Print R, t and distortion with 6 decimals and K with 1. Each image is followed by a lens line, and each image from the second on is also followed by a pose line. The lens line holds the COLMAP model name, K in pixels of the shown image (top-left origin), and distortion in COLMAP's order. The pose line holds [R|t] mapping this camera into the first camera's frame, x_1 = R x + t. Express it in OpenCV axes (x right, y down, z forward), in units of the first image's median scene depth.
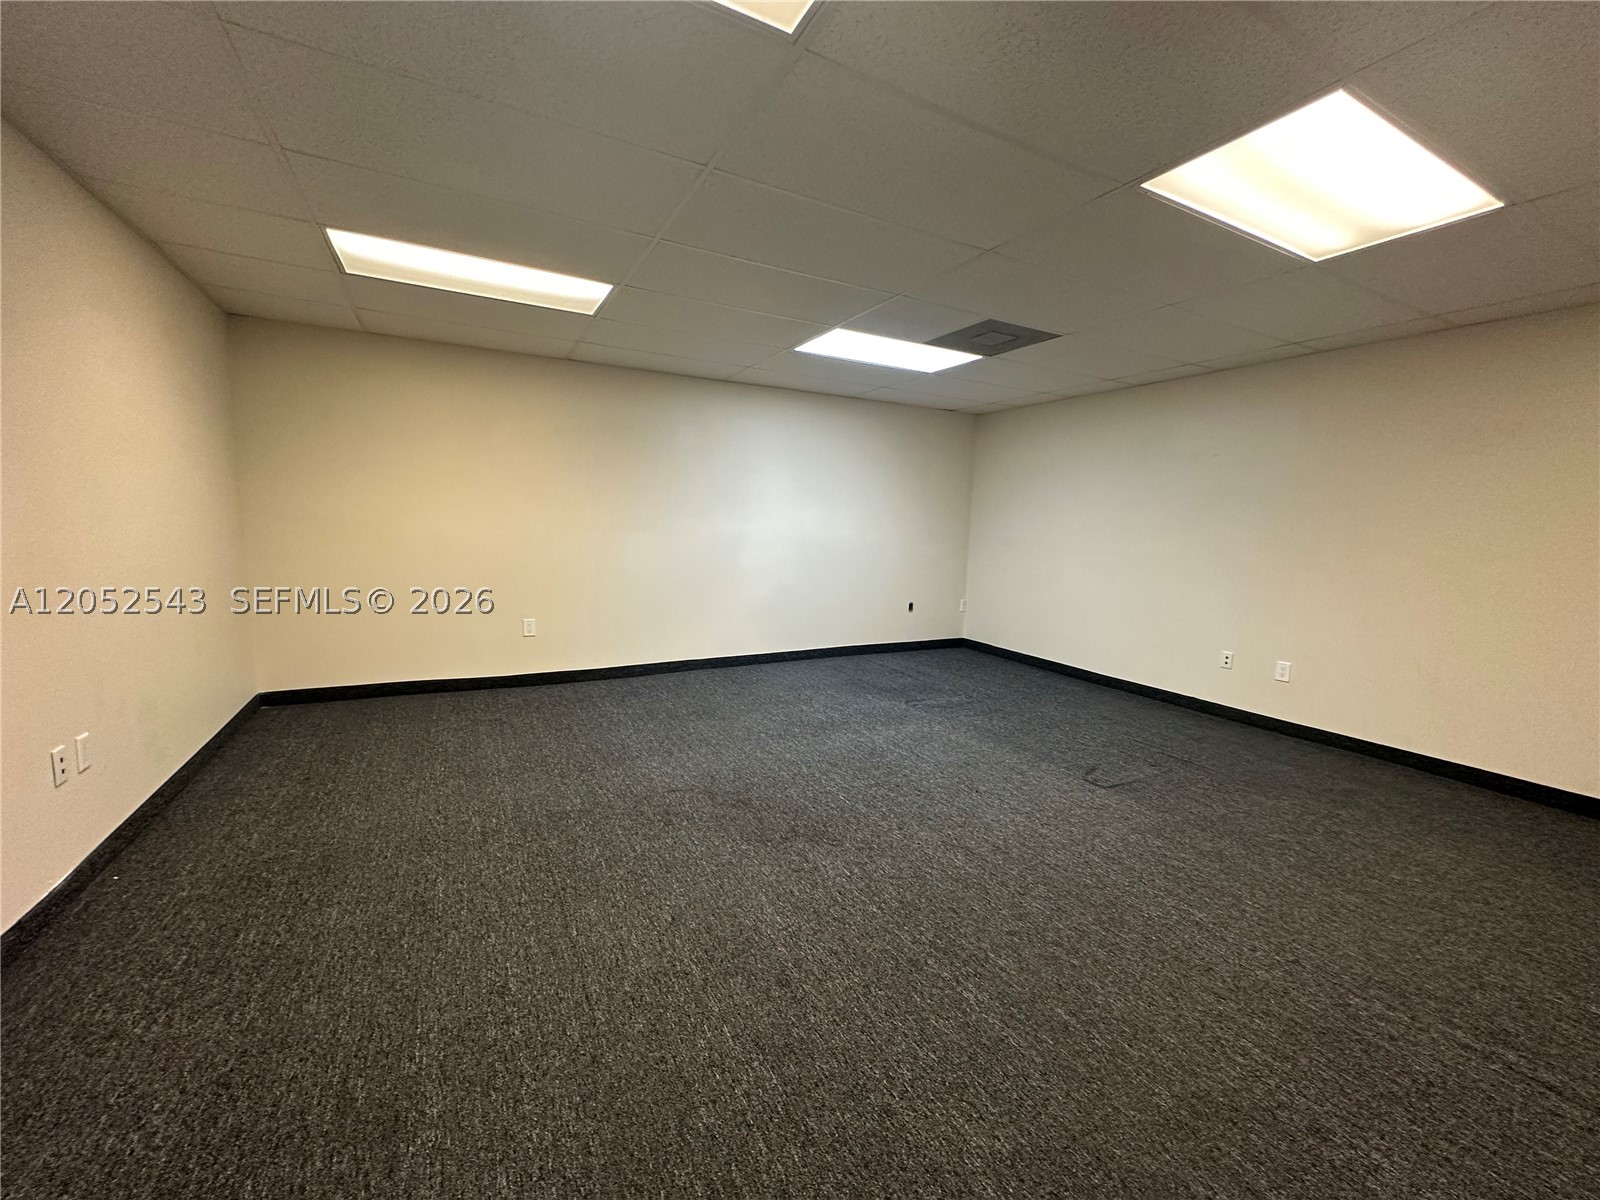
lens RADIAL K [[642.0, 0, 805.8], [0, 642.0, 603.1], [0, 0, 1]] dist [-0.000949, -0.000304]
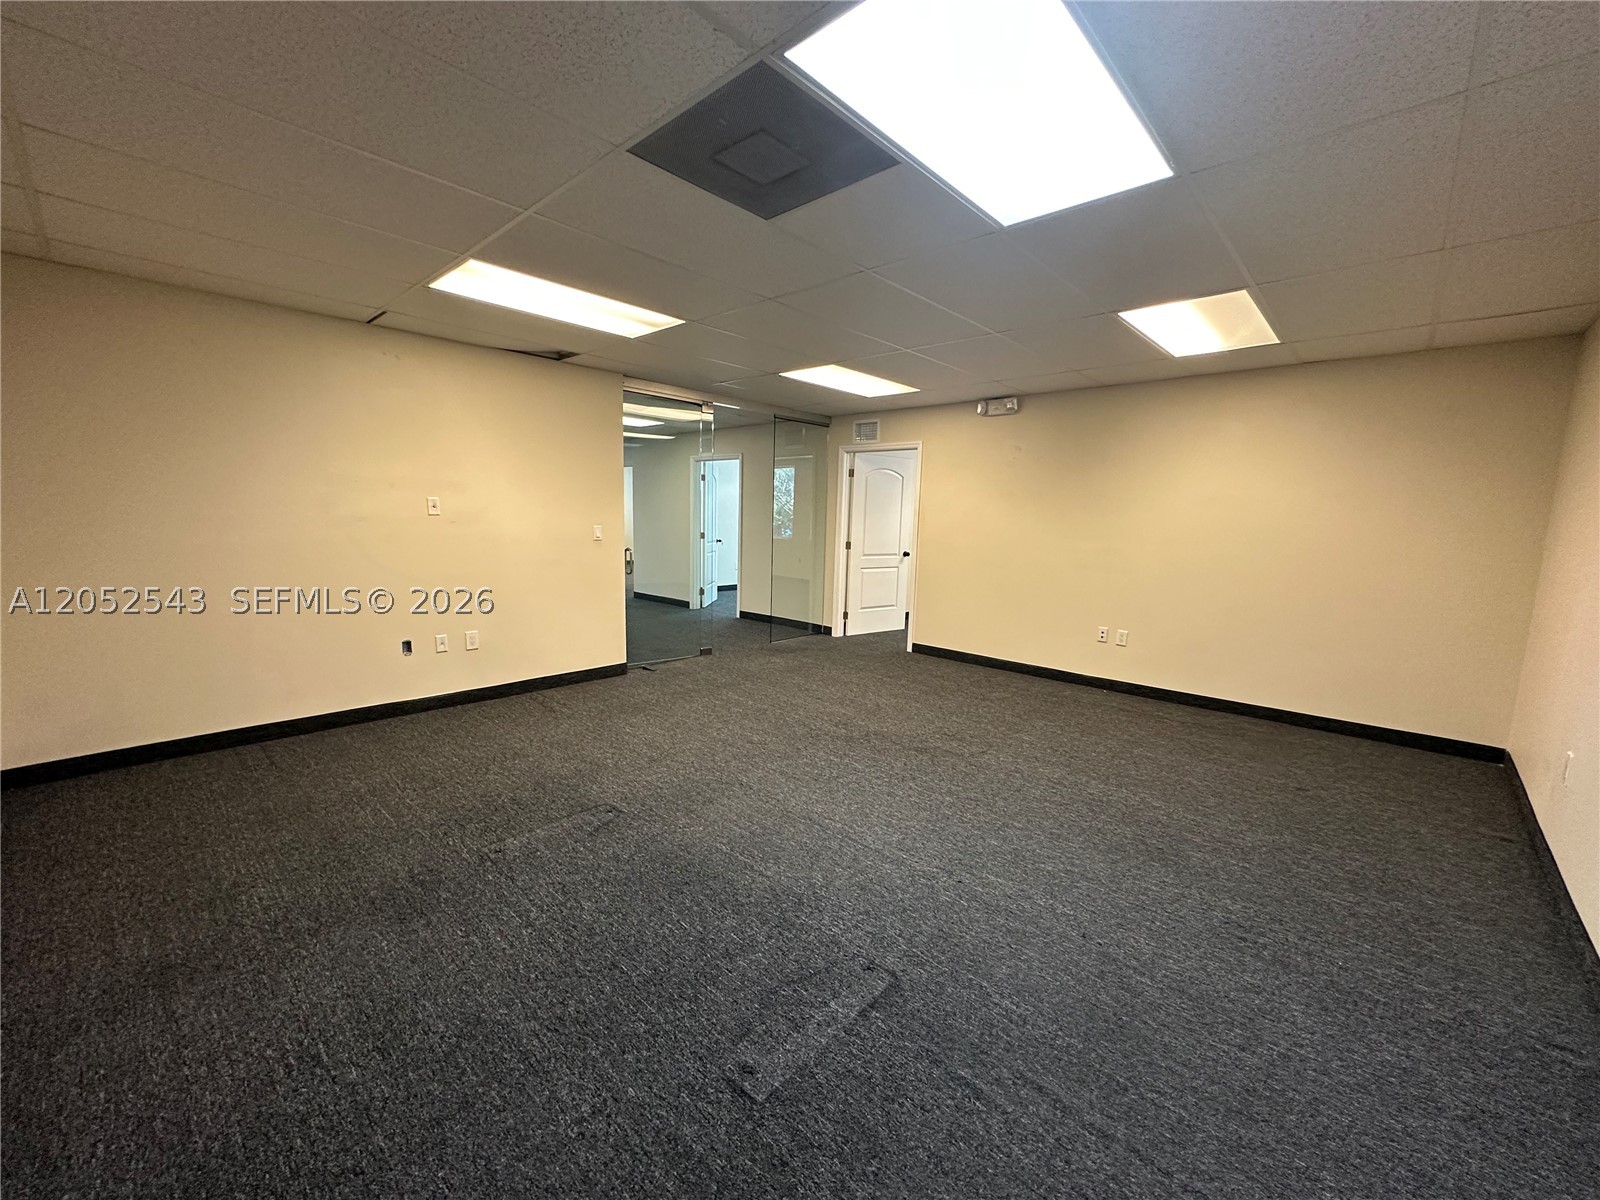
lens RADIAL K [[642.0, 0, 799.2], [0, 642.0, 599.8], [0, 0, 1]] dist [-0.000949, -0.000304]
pose [[-0.948449, -0.009462, -0.316790, 0.488219], [-0.091015, 0.965583, 0.243652, -0.242855], [0.303581, 0.259924, -0.916667, 1.821545]]
